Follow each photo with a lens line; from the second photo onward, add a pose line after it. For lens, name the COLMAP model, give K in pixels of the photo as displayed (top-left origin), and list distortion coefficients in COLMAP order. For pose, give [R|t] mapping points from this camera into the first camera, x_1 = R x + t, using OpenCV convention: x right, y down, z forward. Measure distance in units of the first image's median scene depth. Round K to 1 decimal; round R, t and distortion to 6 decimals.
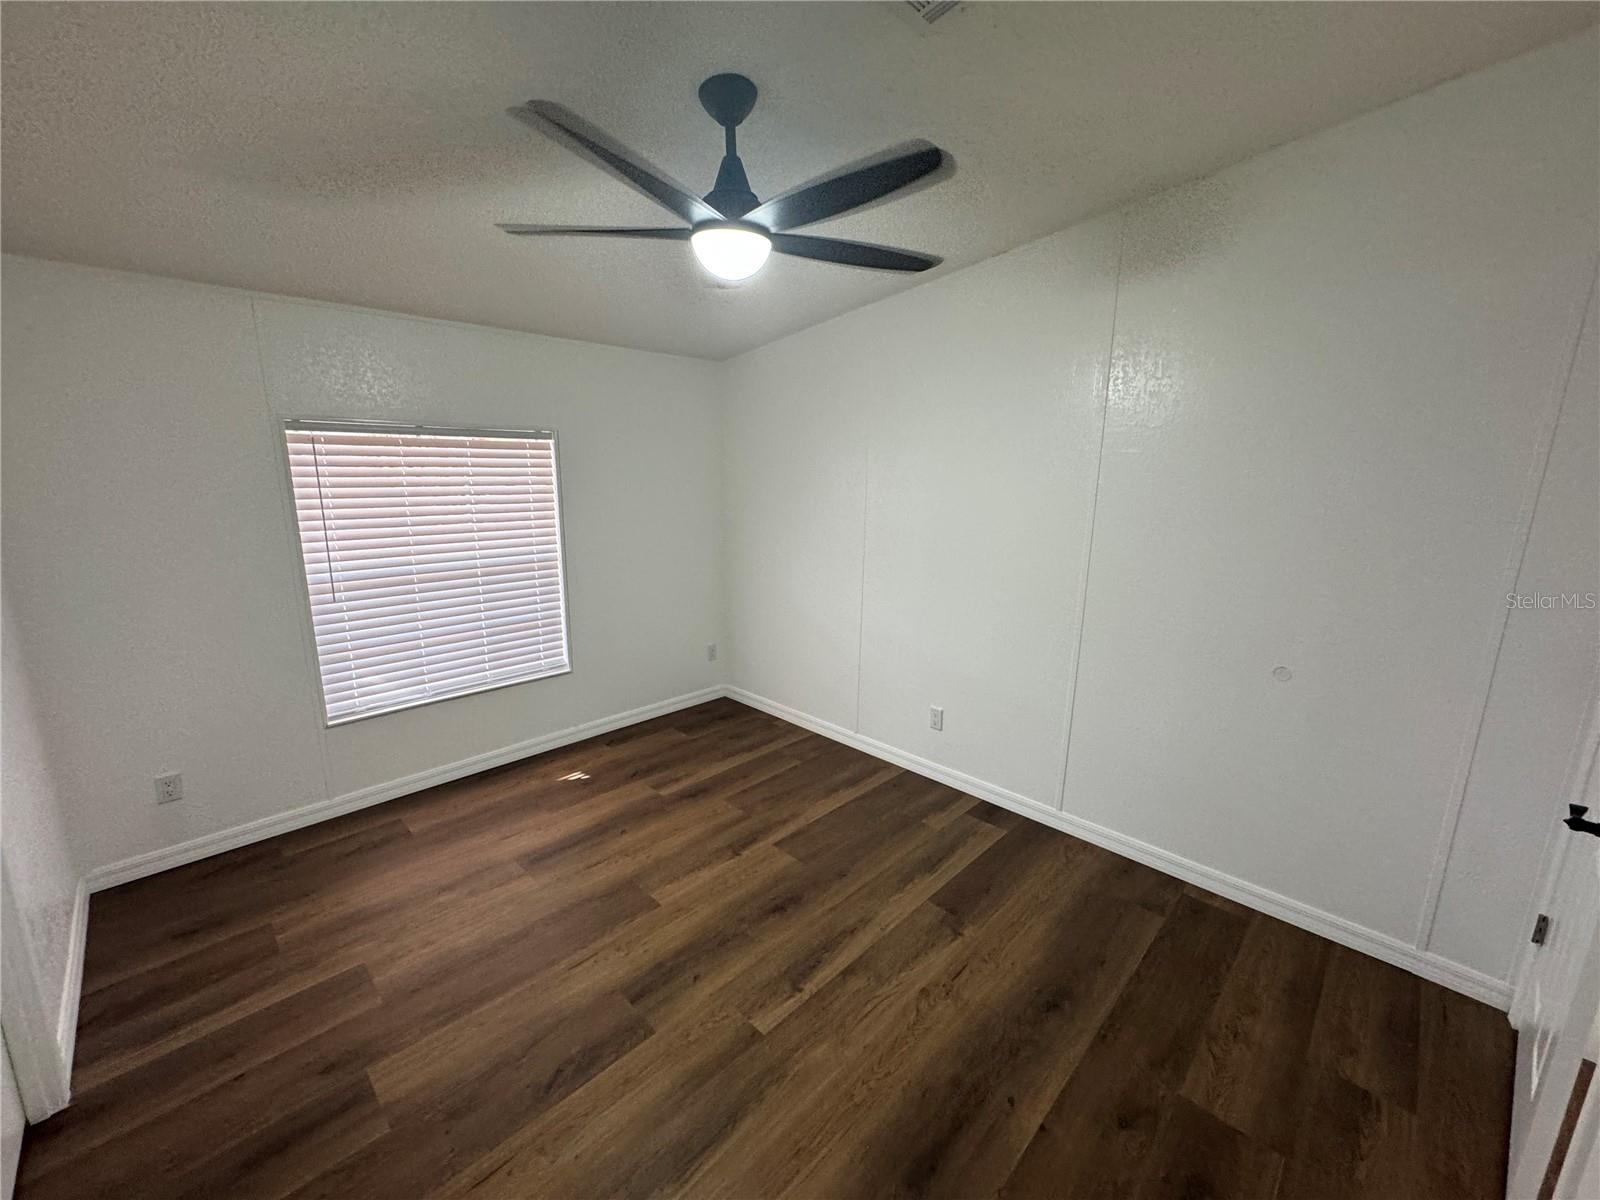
lens RADIAL K [[636.1, 0, 800.0], [0, 636.1, 600.0], [0, 0, 1]] dist [-0.003658, -0.000166]
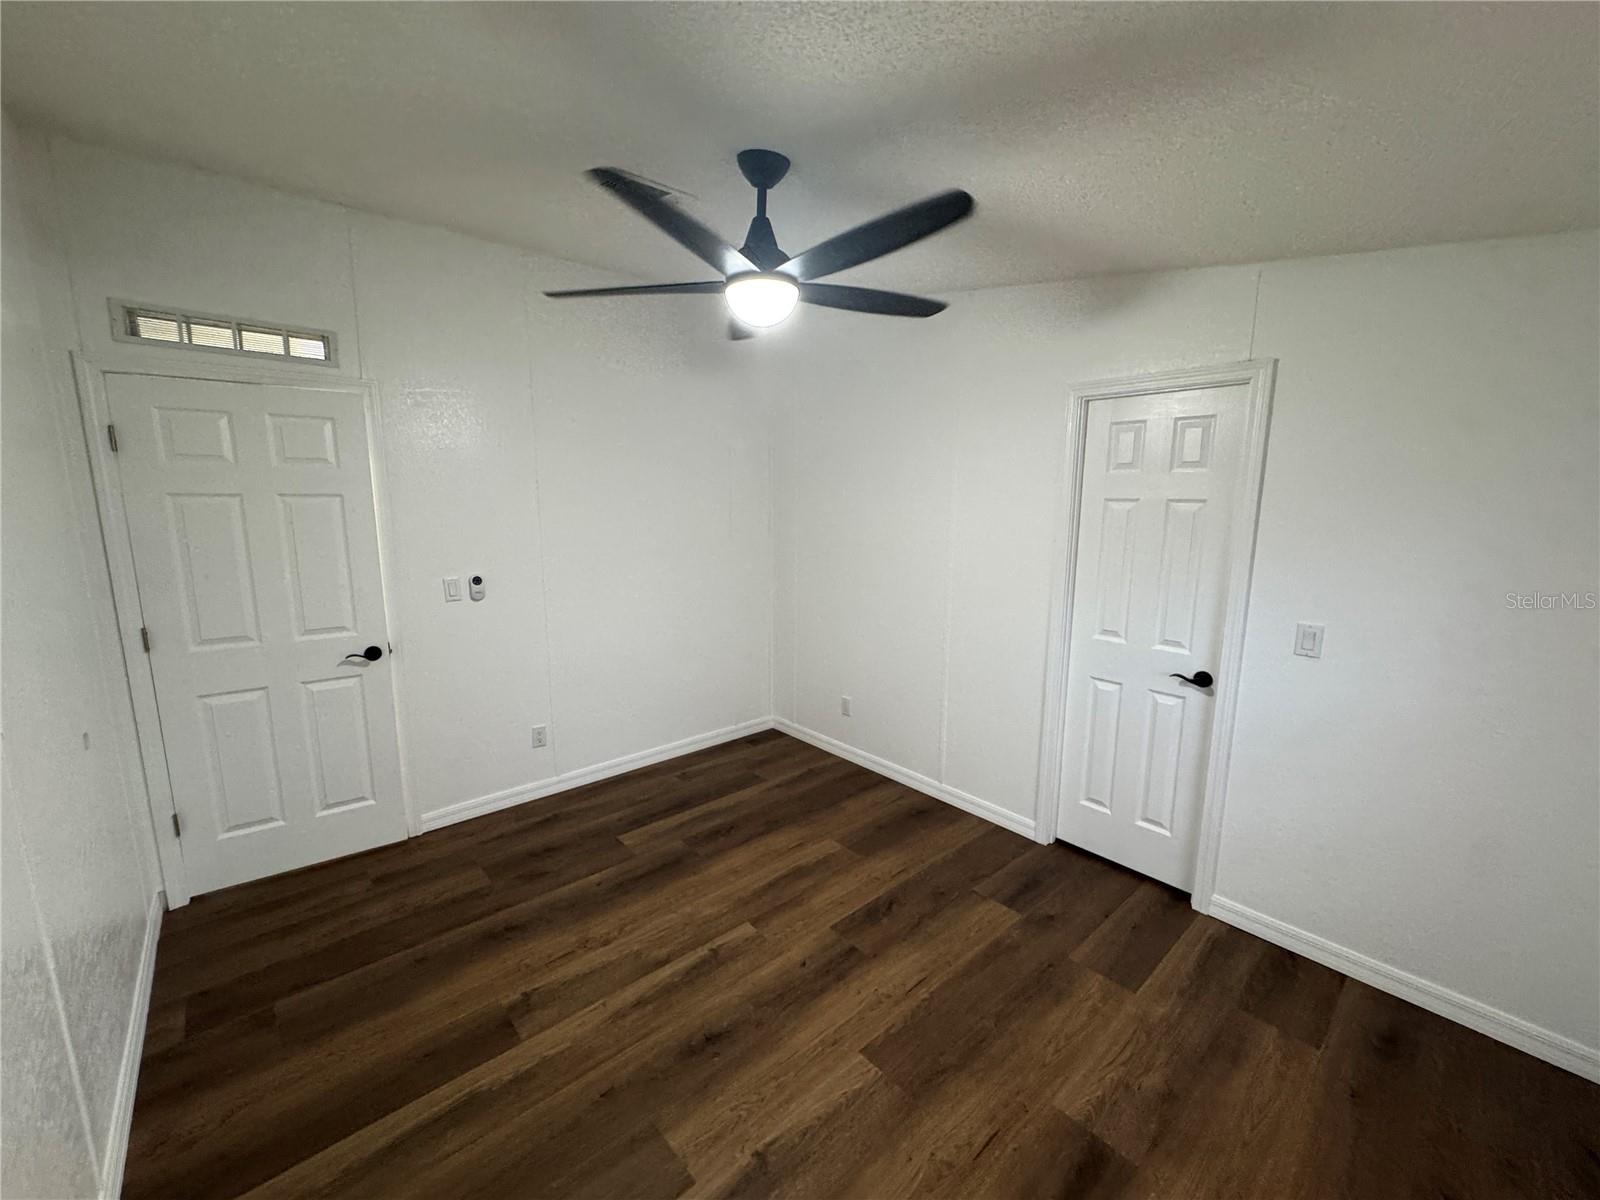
lens RADIAL K [[639.6, 0, 800.0], [0, 639.6, 600.0], [0, 0, 1]] dist [-0.001951, 0.000317]
pose [[-0.997598, -0.028613, 0.063081, -0.210324], [-0.003510, 0.930406, 0.366514, -0.387956], [-0.069178, 0.365413, -0.928271, 1.805549]]
